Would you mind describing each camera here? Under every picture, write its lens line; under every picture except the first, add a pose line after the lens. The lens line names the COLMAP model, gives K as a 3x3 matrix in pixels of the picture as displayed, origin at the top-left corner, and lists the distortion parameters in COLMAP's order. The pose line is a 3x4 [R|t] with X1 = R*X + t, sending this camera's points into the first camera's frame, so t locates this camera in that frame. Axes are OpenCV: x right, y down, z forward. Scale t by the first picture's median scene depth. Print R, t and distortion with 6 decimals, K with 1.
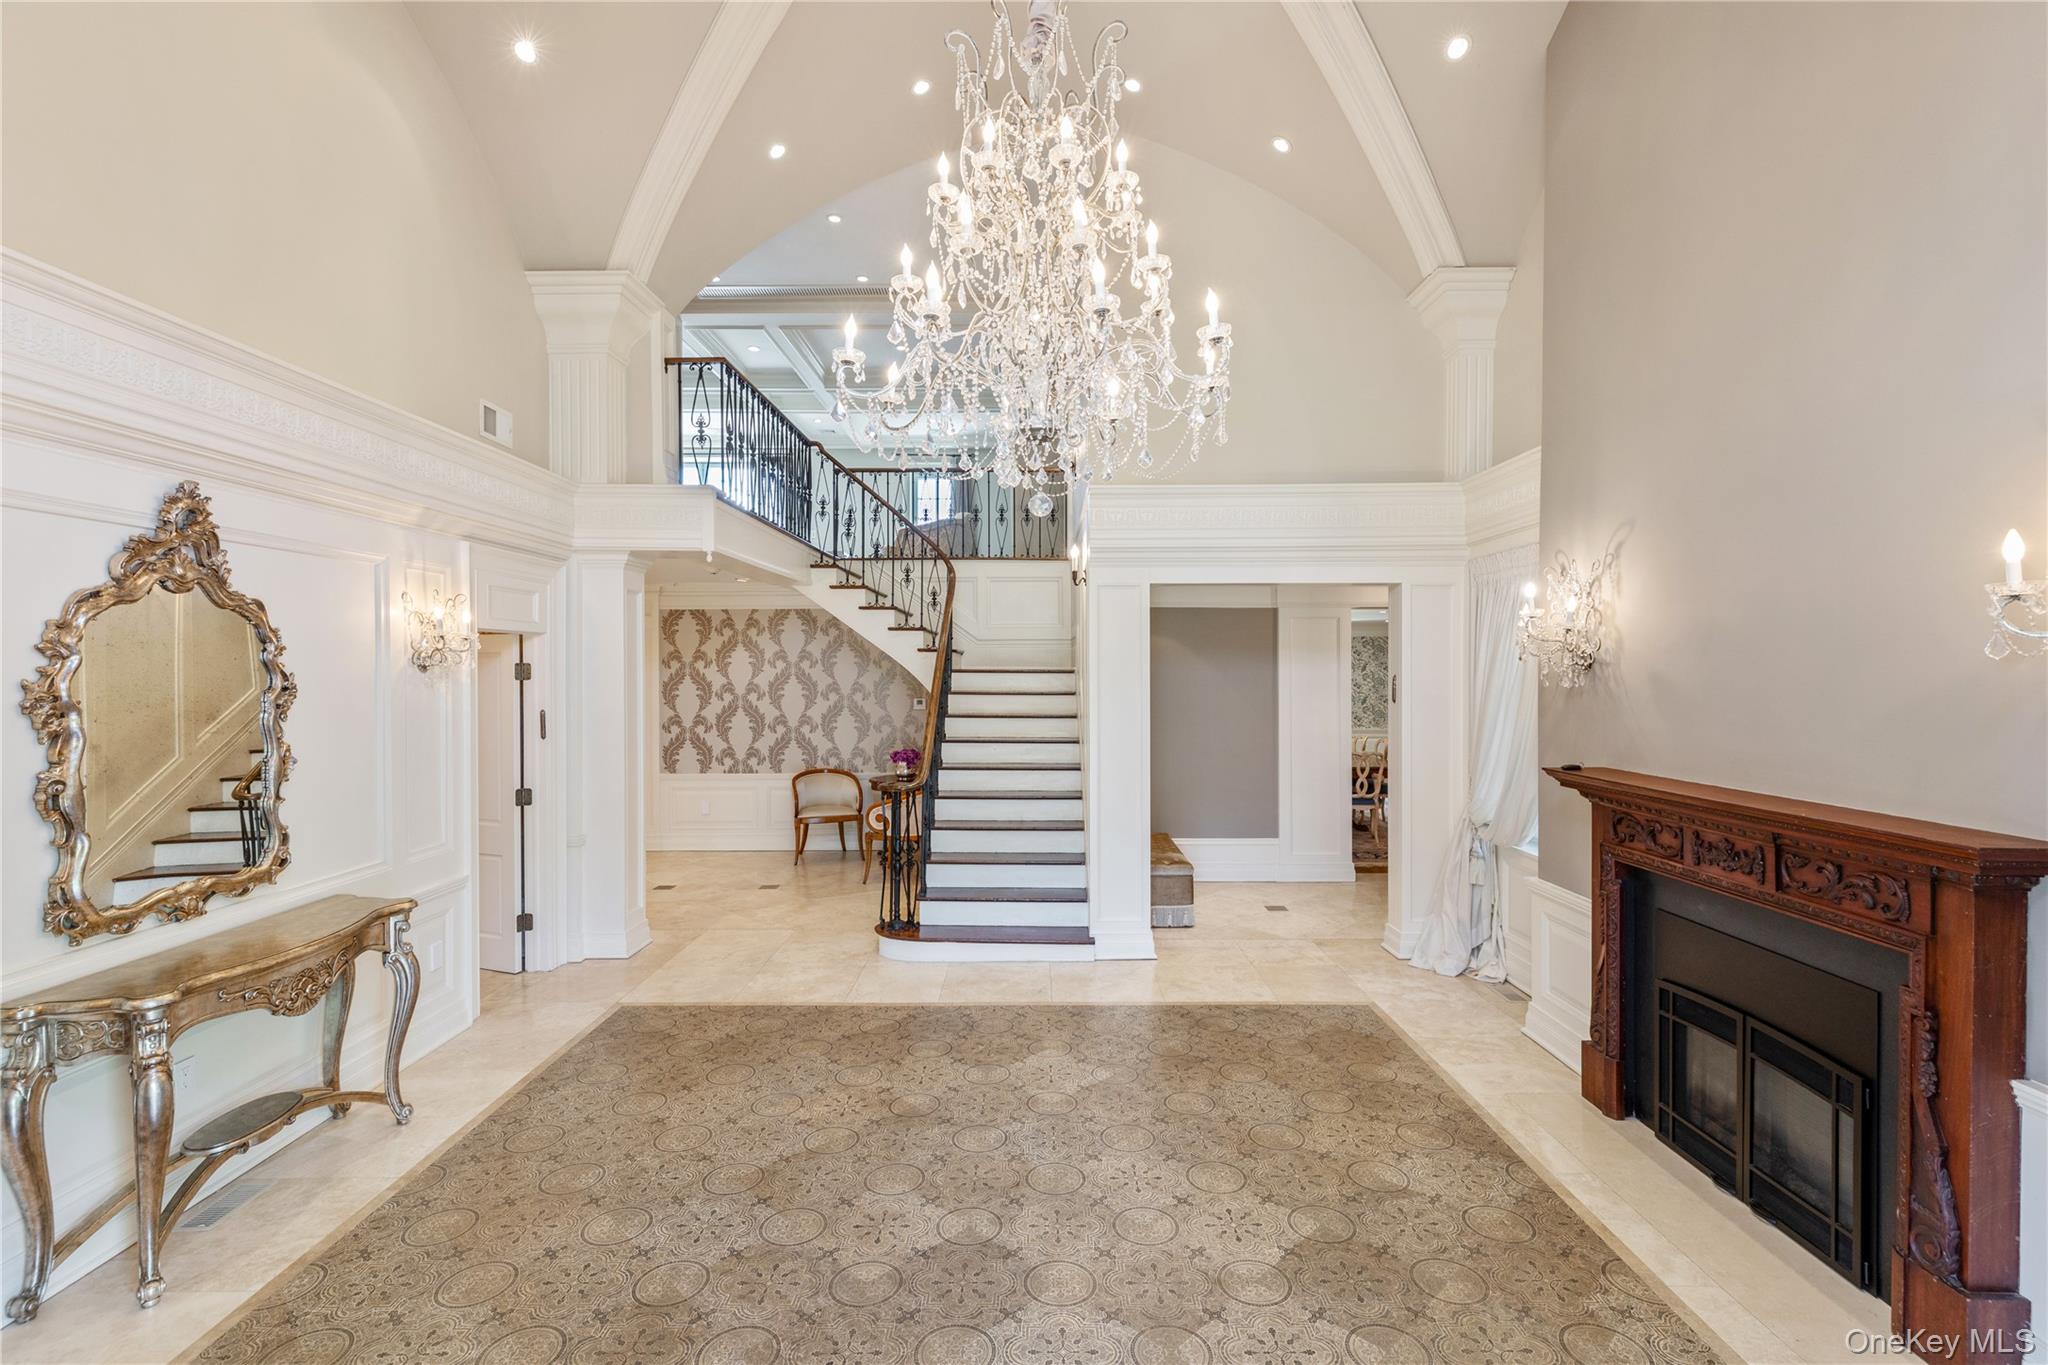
lens RADIAL K [[949.6, 0, 1024.0], [0, 949.6, 682.5], [0, 0, 1]] dist [0.004444, 0.000033]
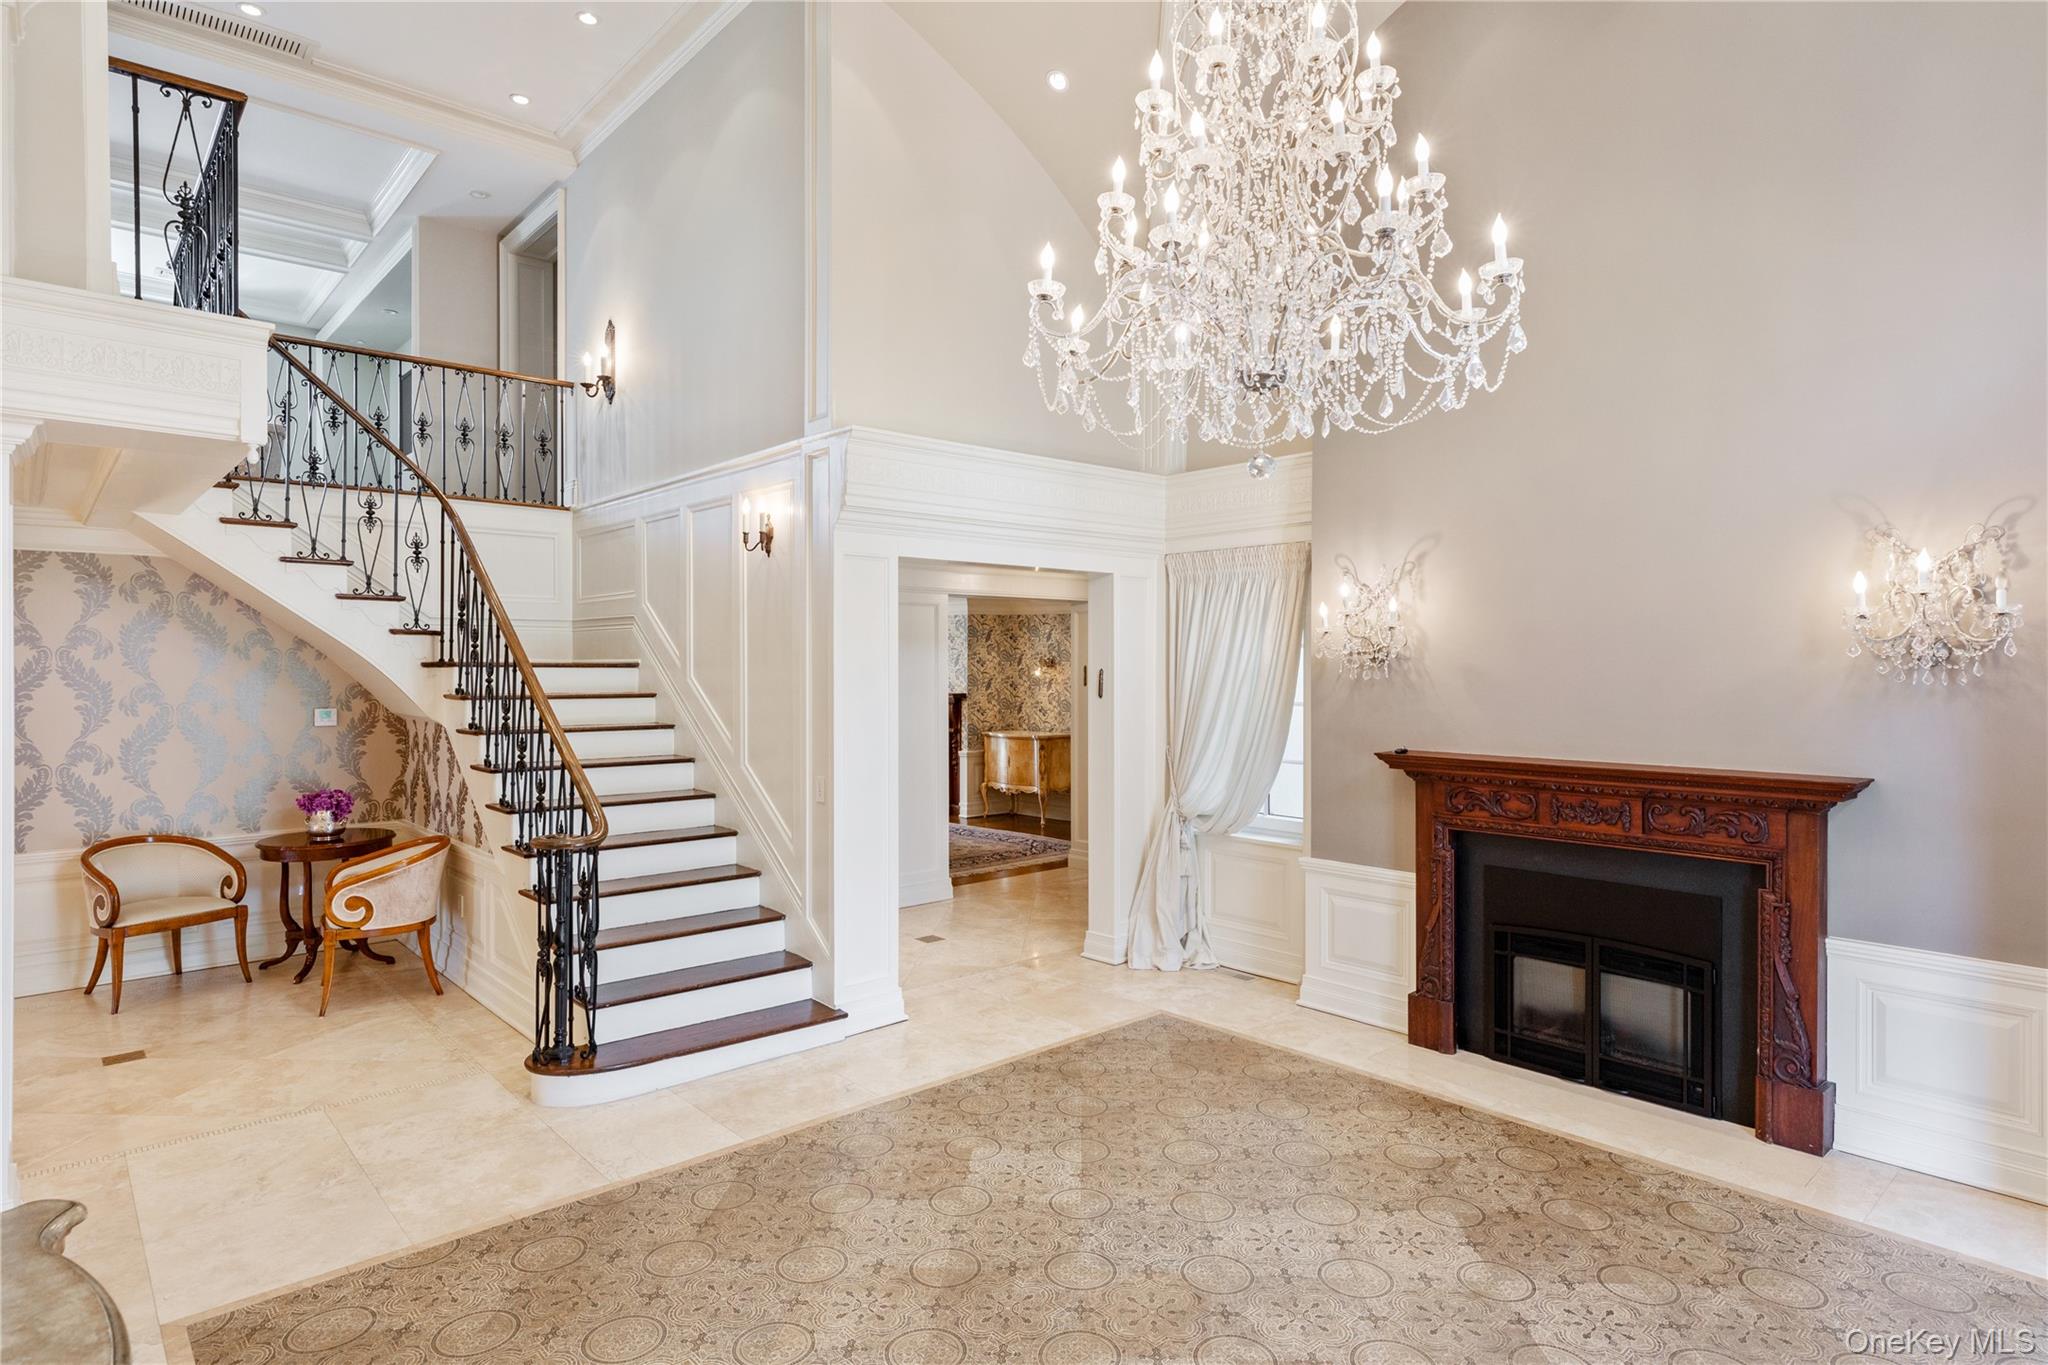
lens RADIAL K [[1117.6, 0, 1050.0], [0, 1117.6, 670.1], [0, 0, 1]] dist [0.004303, -0.000245]
pose [[0.735414, -0.002392, 0.677613, -0.582045], [0.007777, 0.999958, -0.004910, -0.002510], [-0.677573, 0.008881, 0.735402, 0.295567]]
